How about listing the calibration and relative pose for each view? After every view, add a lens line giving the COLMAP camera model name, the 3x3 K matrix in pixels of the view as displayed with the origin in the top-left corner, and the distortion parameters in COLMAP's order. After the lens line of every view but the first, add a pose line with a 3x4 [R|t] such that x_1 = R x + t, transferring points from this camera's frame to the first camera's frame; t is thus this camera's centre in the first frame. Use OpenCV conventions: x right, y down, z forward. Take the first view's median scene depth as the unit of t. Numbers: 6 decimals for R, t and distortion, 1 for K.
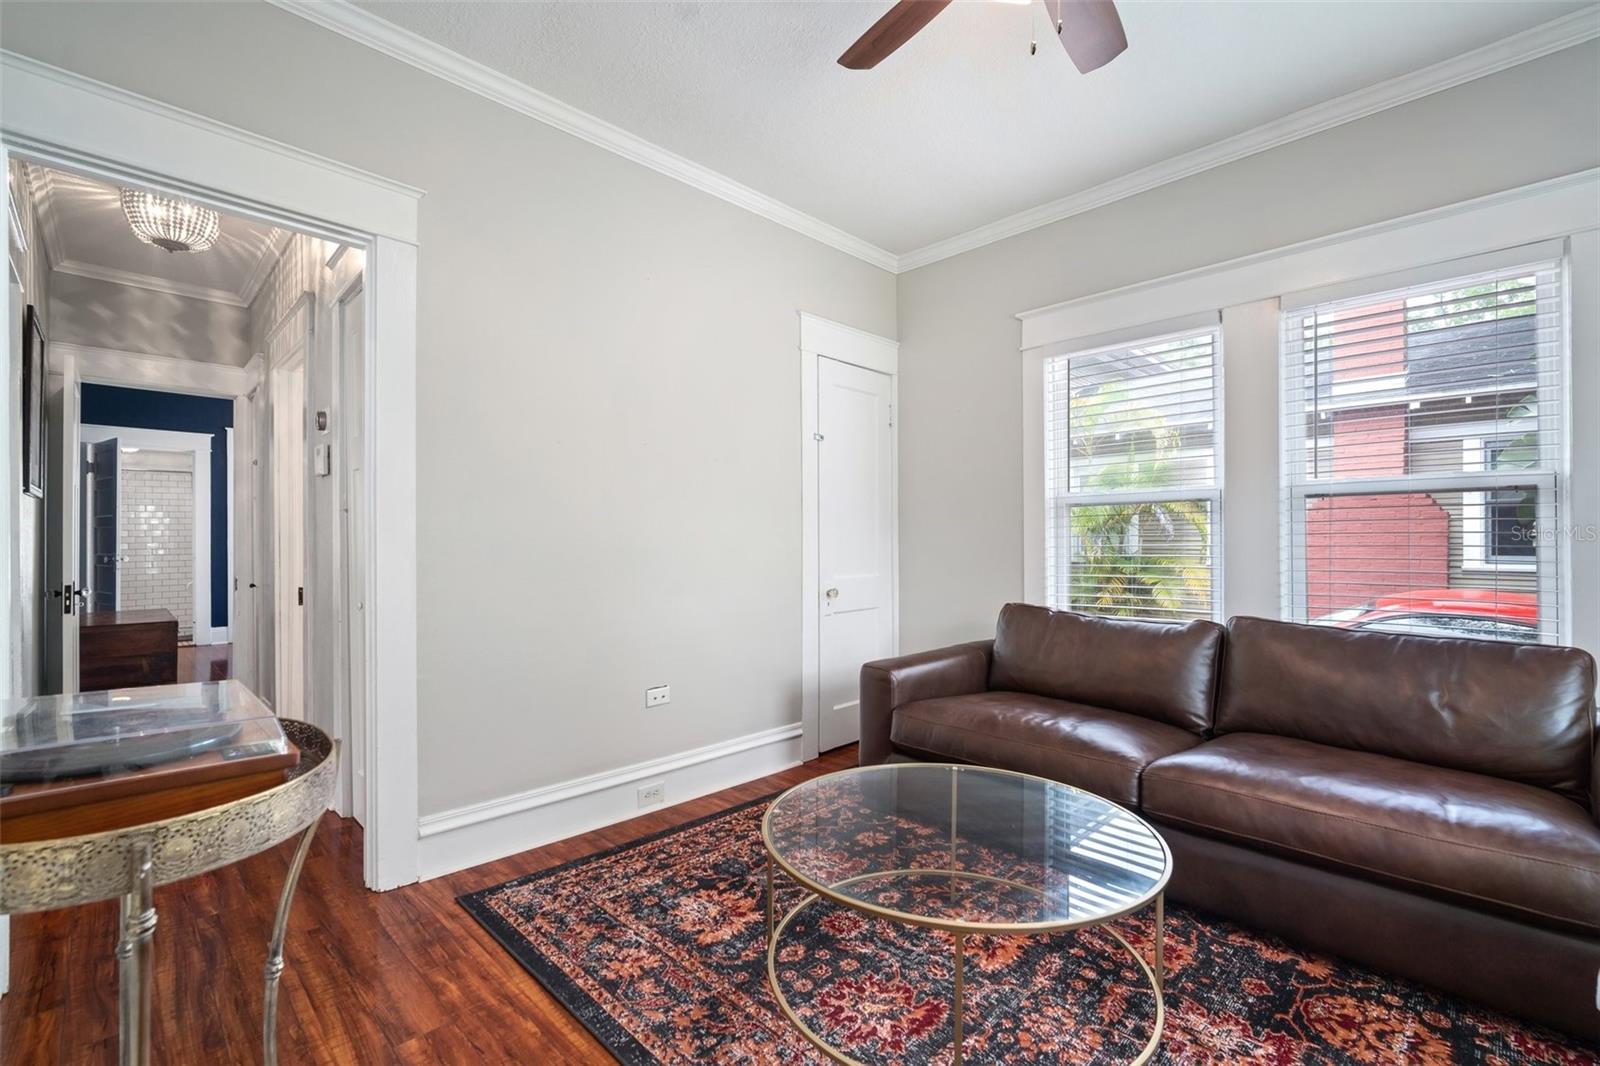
lens RADIAL K [[704.8, 0, 802.7], [0, 704.8, 528.1], [0, 0, 1]] dist [-0.013494, 0.004916]
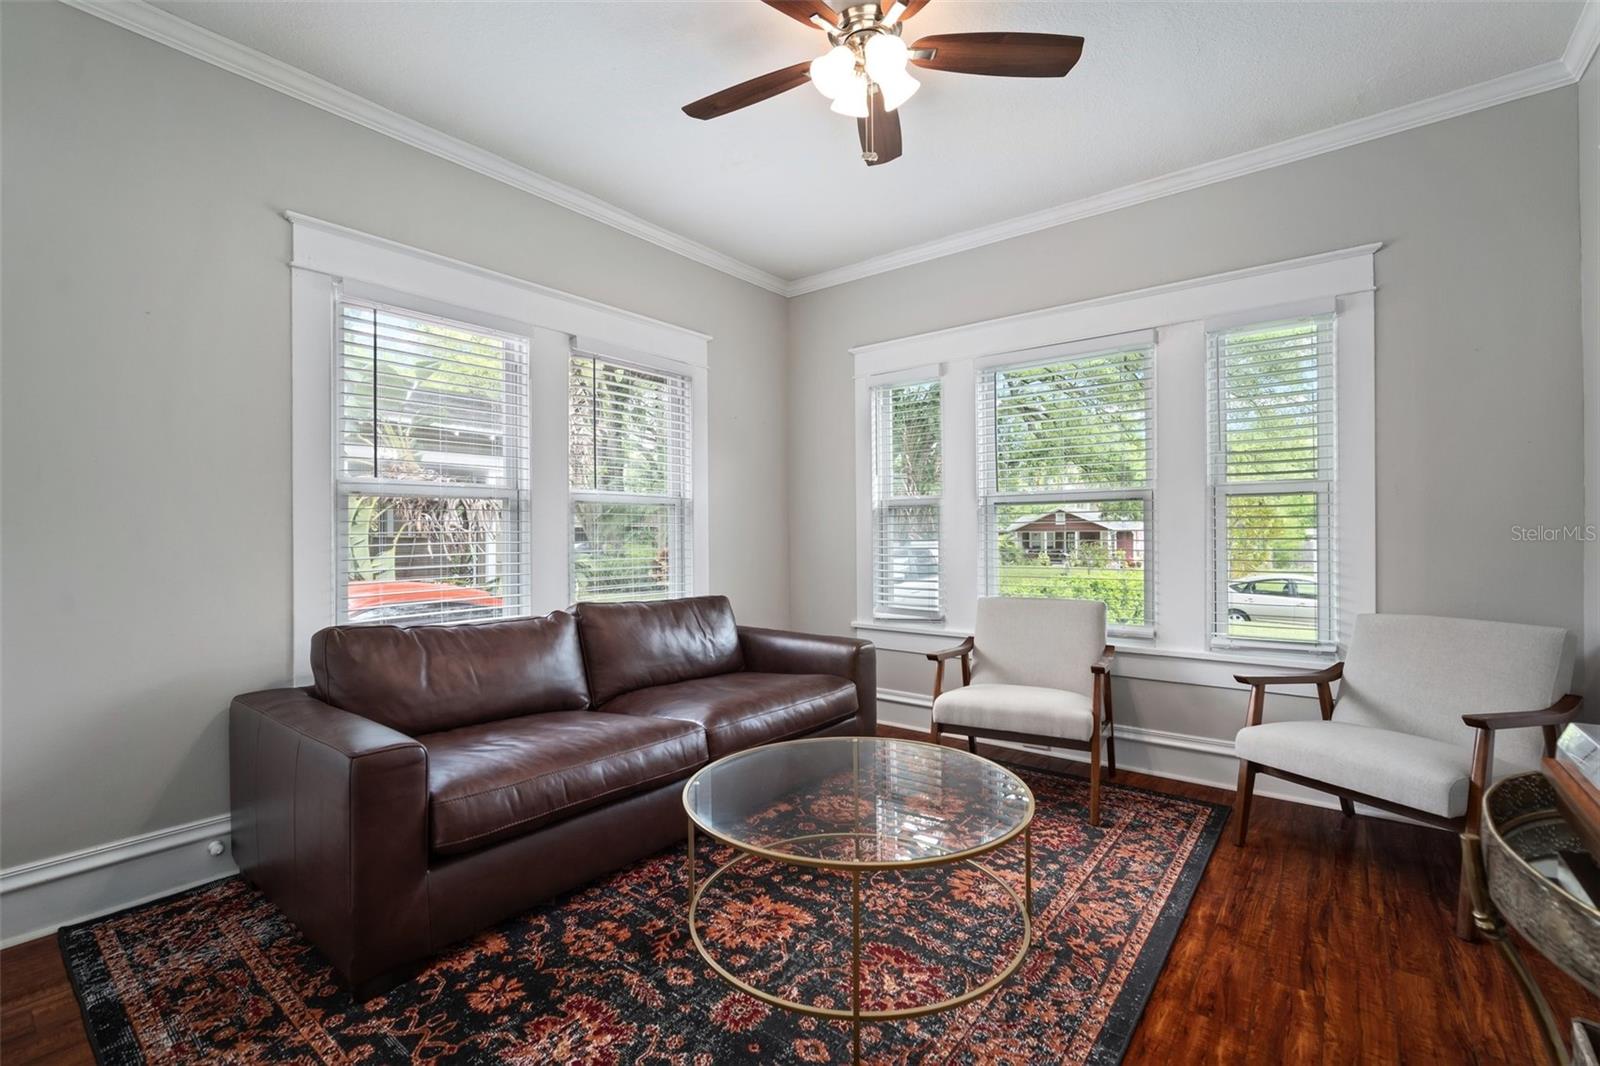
lens RADIAL K [[704.8, 0, 802.7], [0, 704.8, 528.1], [0, 0, 1]] dist [-0.013494, 0.004916]
pose [[-0.122200, 0.008376, 0.992470, -0.735296], [-0.009487, 0.999909, -0.009607, 0.017224], [-0.992460, -0.010590, -0.122110, 1.010537]]
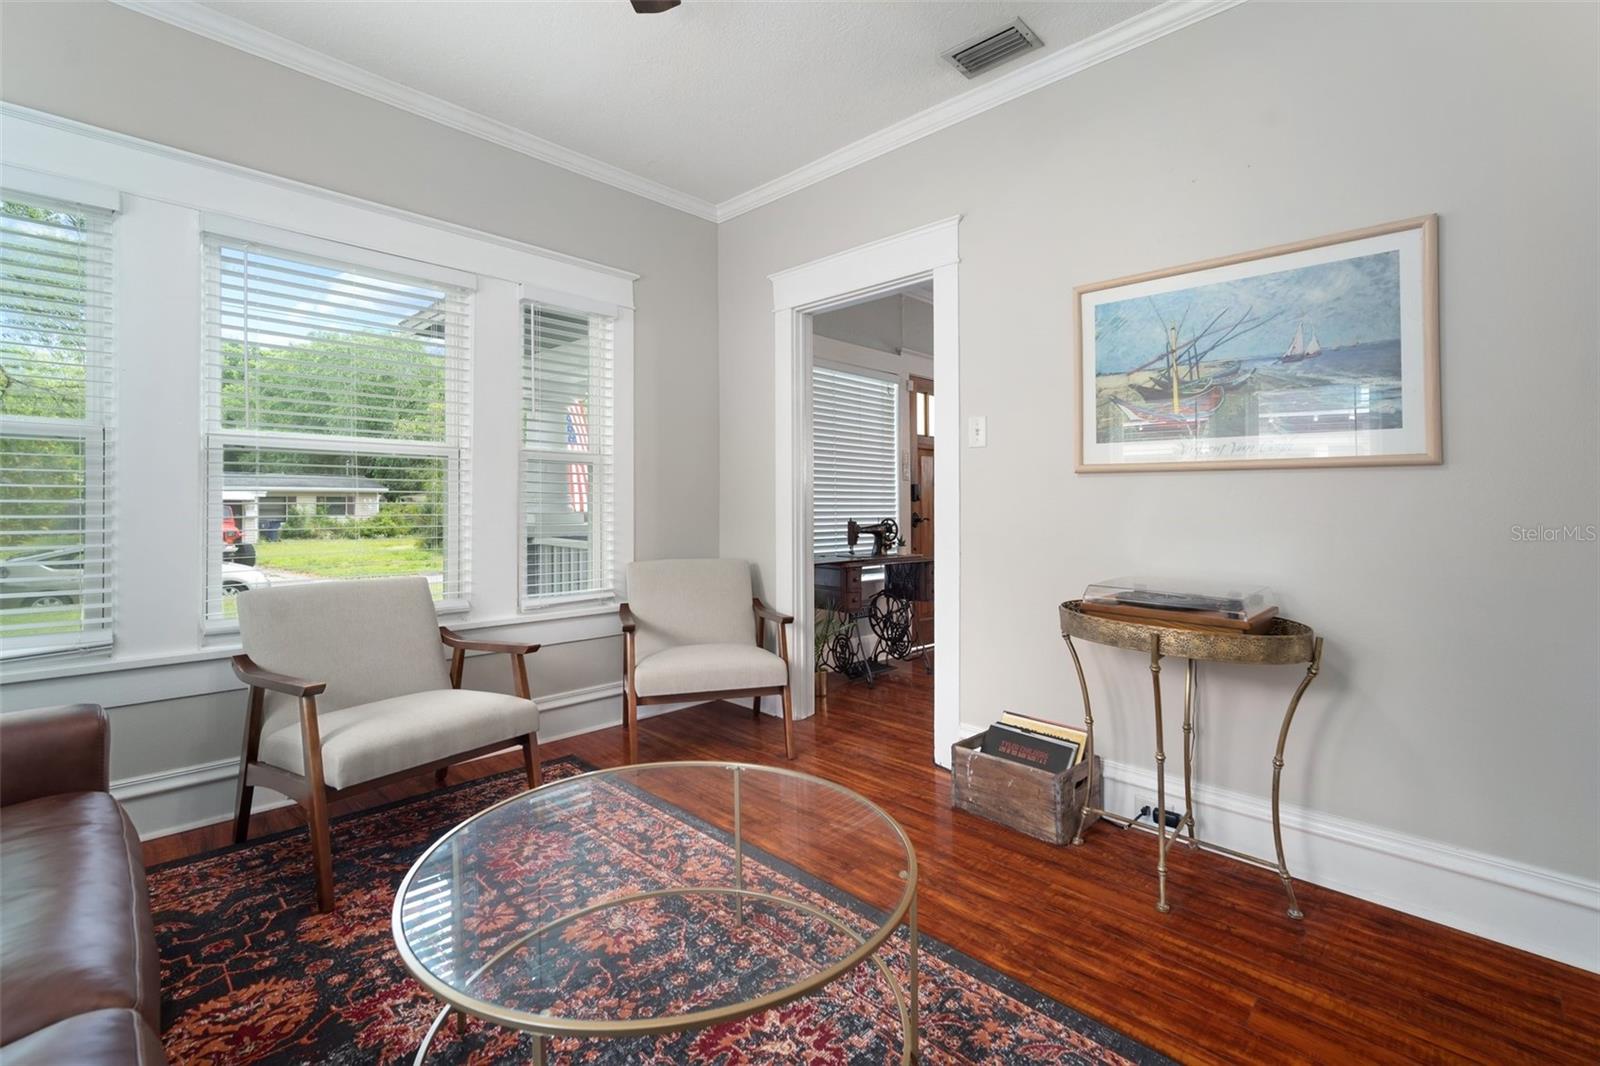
lens RADIAL K [[704.8, 0, 802.7], [0, 704.8, 528.1], [0, 0, 1]] dist [-0.013494, 0.004916]
pose [[-0.999865, -0.007695, -0.014493, 0.071784], [-0.008054, 0.999657, 0.024922, 0.030959], [0.014296, 0.025036, -0.999584, 1.463623]]
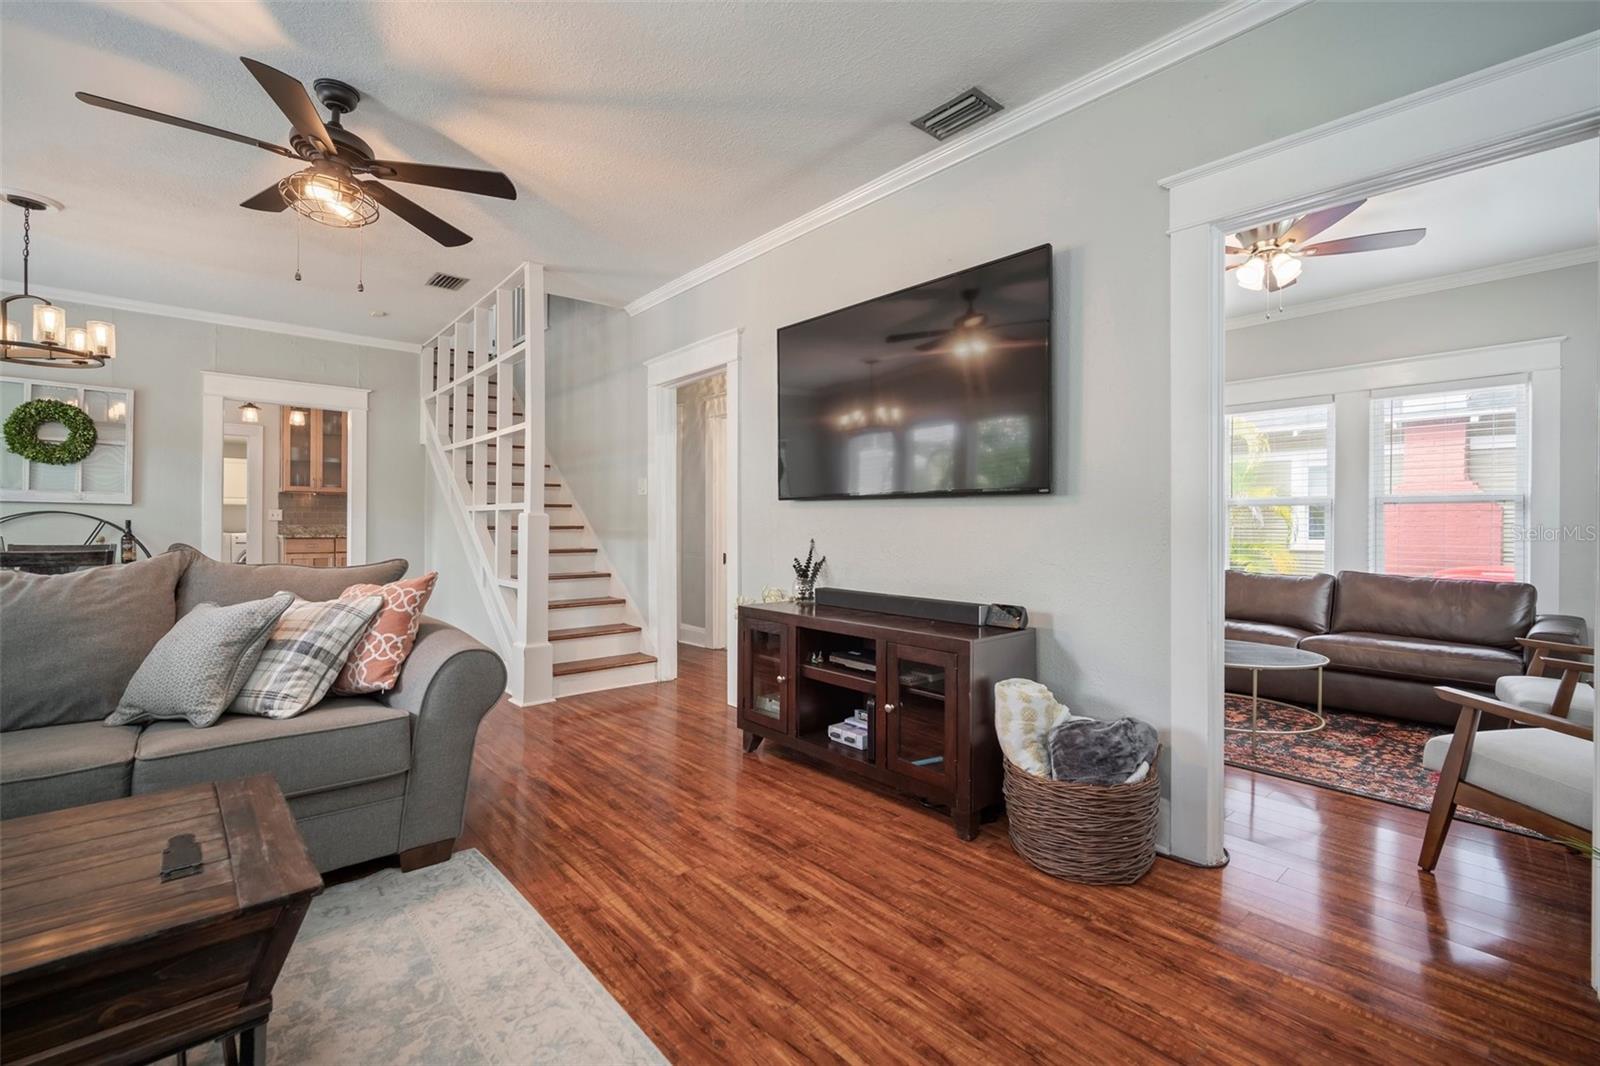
lens RADIAL K [[704.8, 0, 802.7], [0, 704.8, 528.1], [0, 0, 1]] dist [-0.013494, 0.004916]
pose [[0.998126, 0.003328, -0.061101, -0.838891], [-0.002342, 0.999866, 0.016208, -0.012073], [0.061146, -0.016035, 0.998000, -1.119188]]
